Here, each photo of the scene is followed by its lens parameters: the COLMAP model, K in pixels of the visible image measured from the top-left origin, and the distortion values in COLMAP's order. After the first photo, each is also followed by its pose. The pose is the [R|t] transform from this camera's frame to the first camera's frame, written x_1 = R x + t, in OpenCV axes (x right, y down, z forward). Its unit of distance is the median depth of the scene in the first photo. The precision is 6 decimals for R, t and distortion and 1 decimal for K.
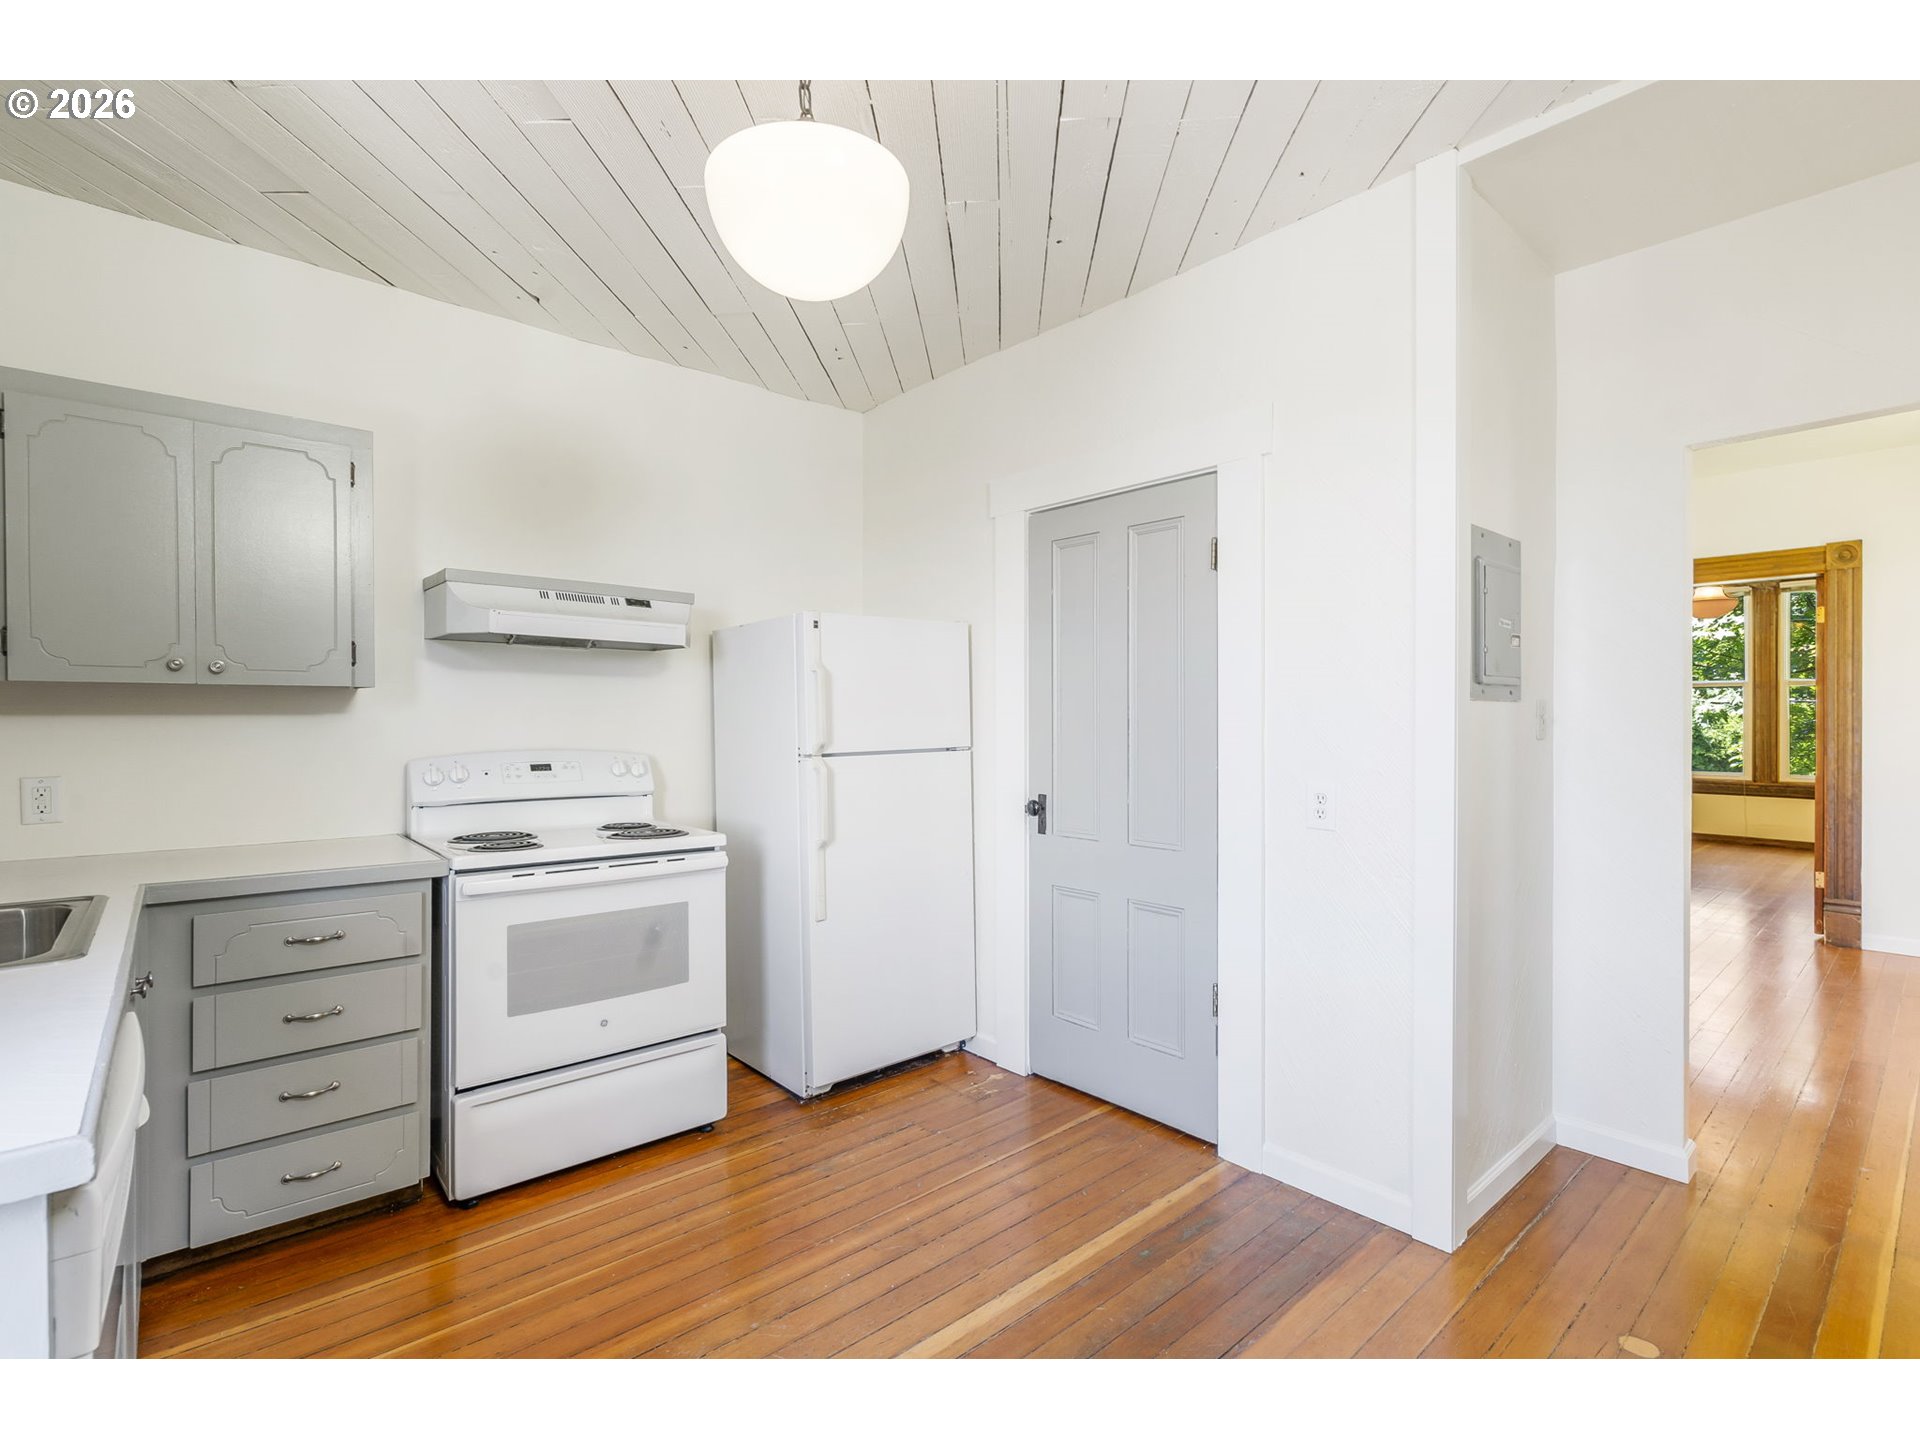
lens RADIAL K [[889.8, 0, 950.1], [0, 889.8, 732.3], [0, 0, 1]] dist [-0.002880, 0.000234]
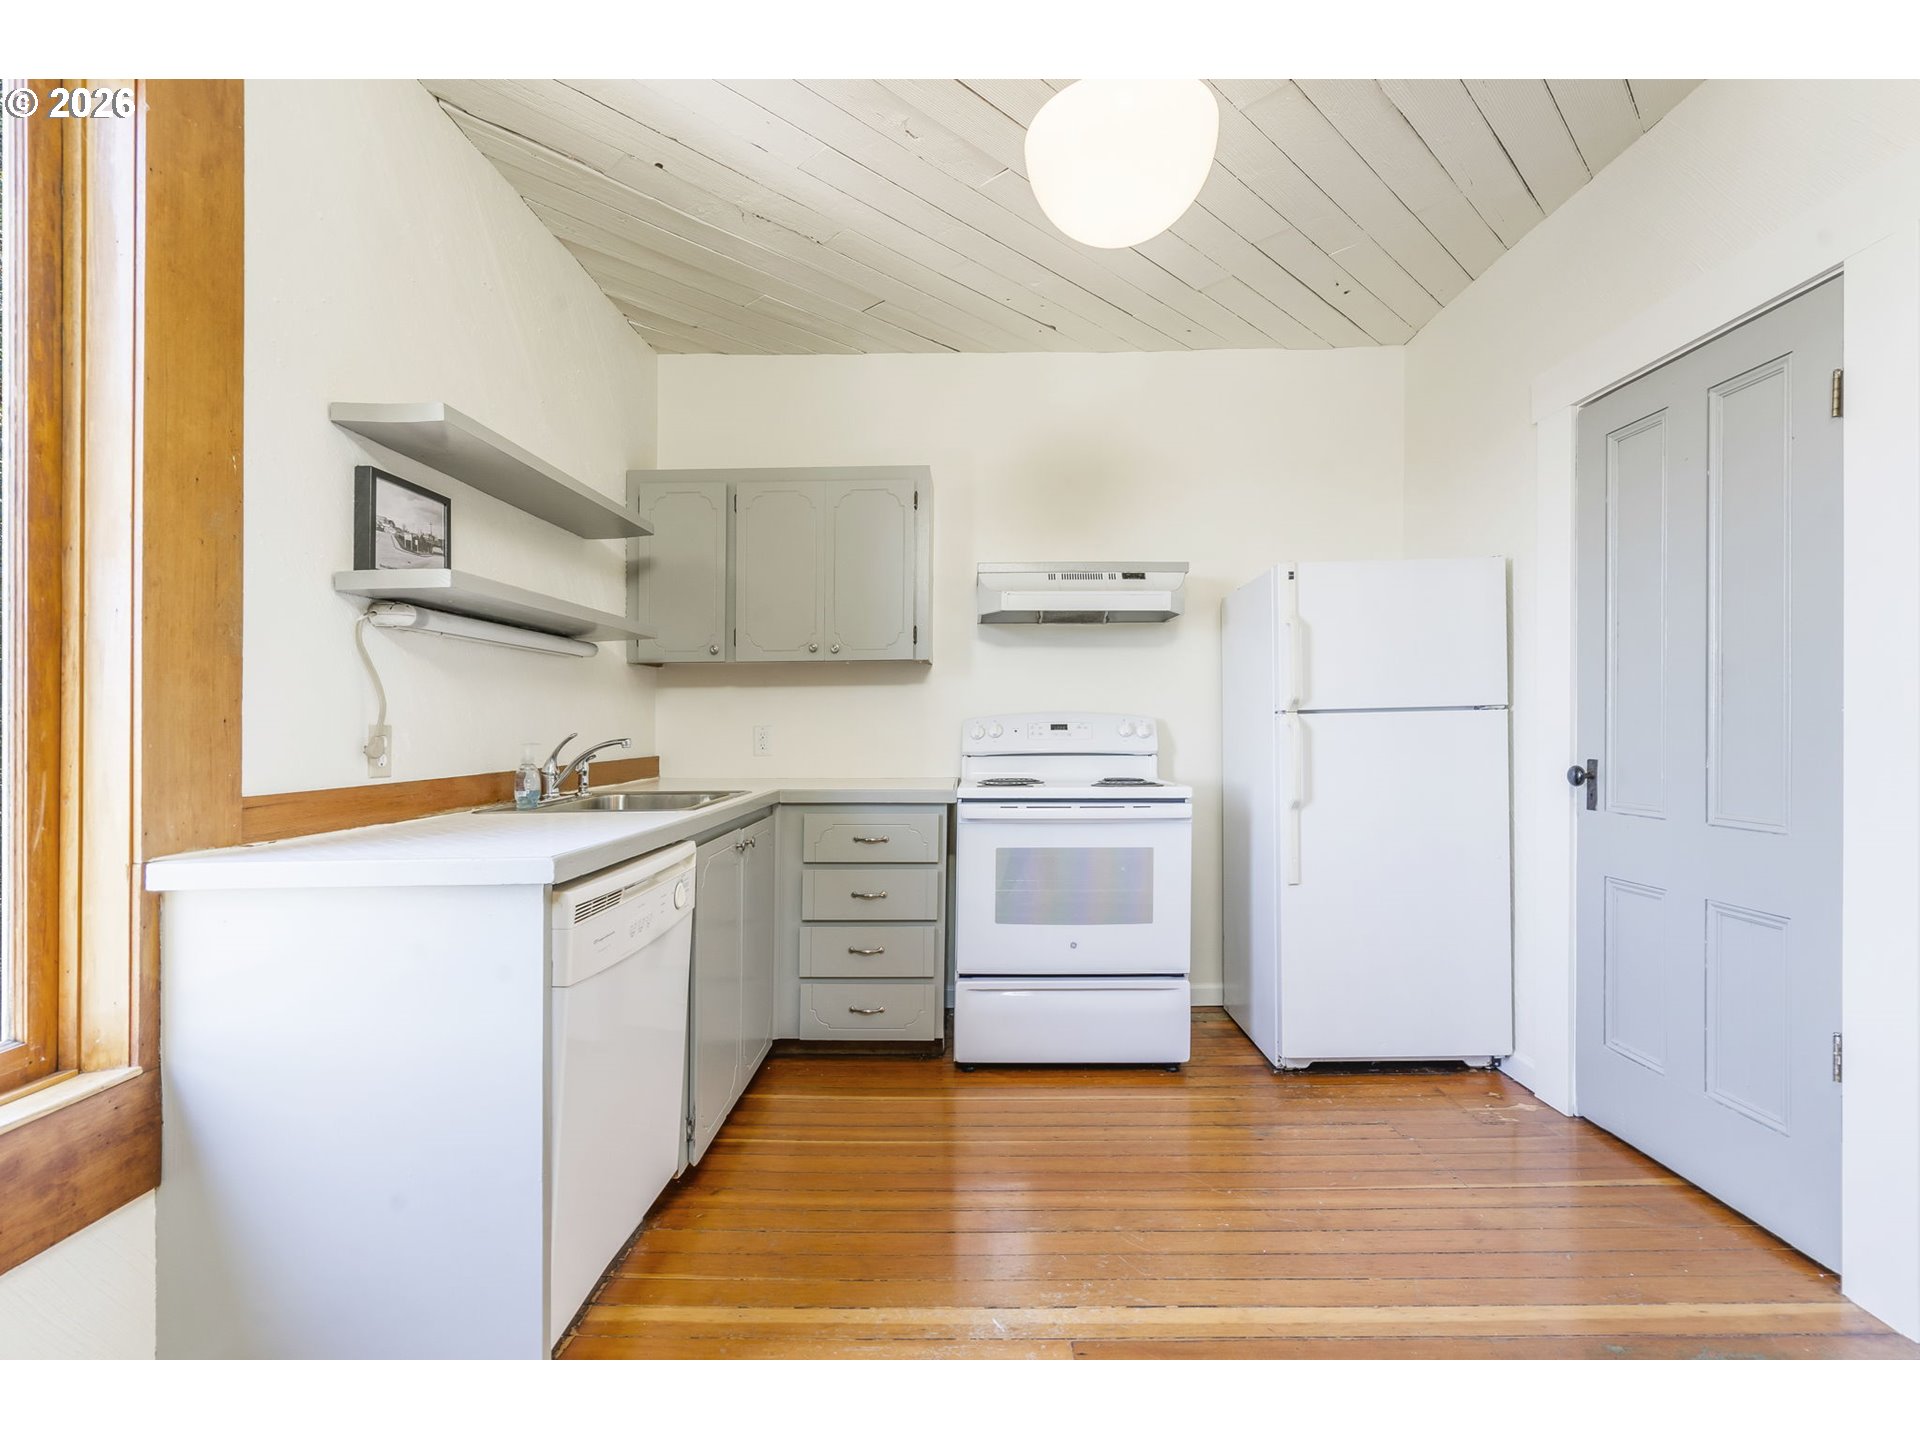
lens RADIAL K [[888.5, 0, 970.7], [0, 888.5, 724.7], [0, 0, 1]] dist [-0.003077, 0.000352]
pose [[0.743125, -0.009711, -0.669082, 0.250433], [-0.002096, 0.999856, -0.016840, 0.061383], [0.669149, 0.013917, 0.742998, 0.064249]]
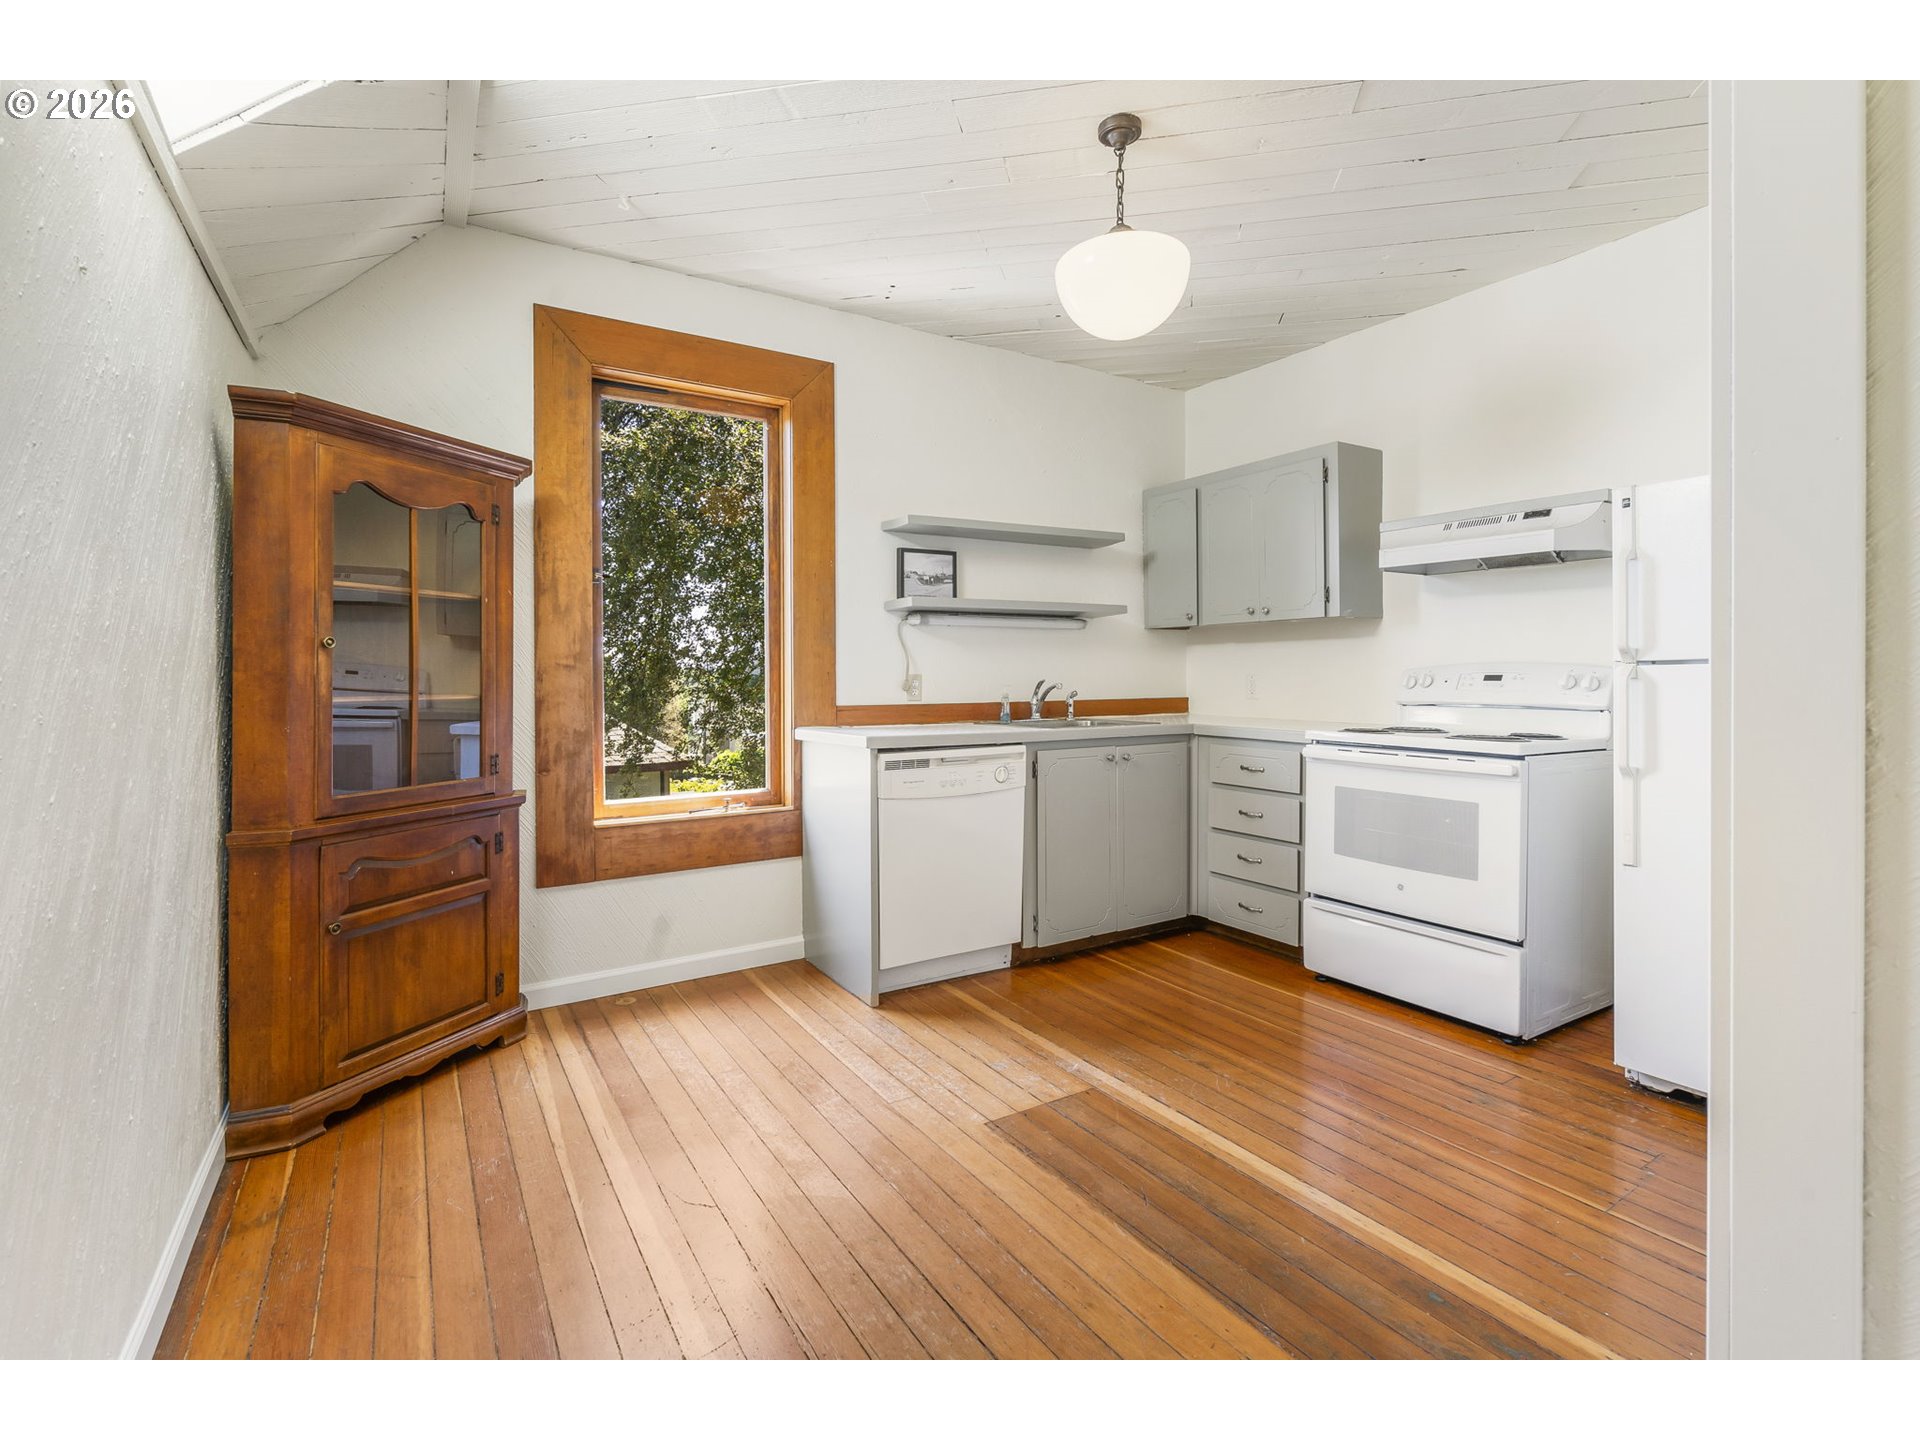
lens RADIAL K [[887.4, 0, 953.8], [0, 887.4, 682.0], [0, 0, 1]] dist [-0.000686, 0.000157]
pose [[-0.157062, 0.004998, -0.987576, 0.800721], [-0.016093, 0.999841, 0.007620, 0.051196], [0.987458, 0.017090, -0.156956, 0.550766]]
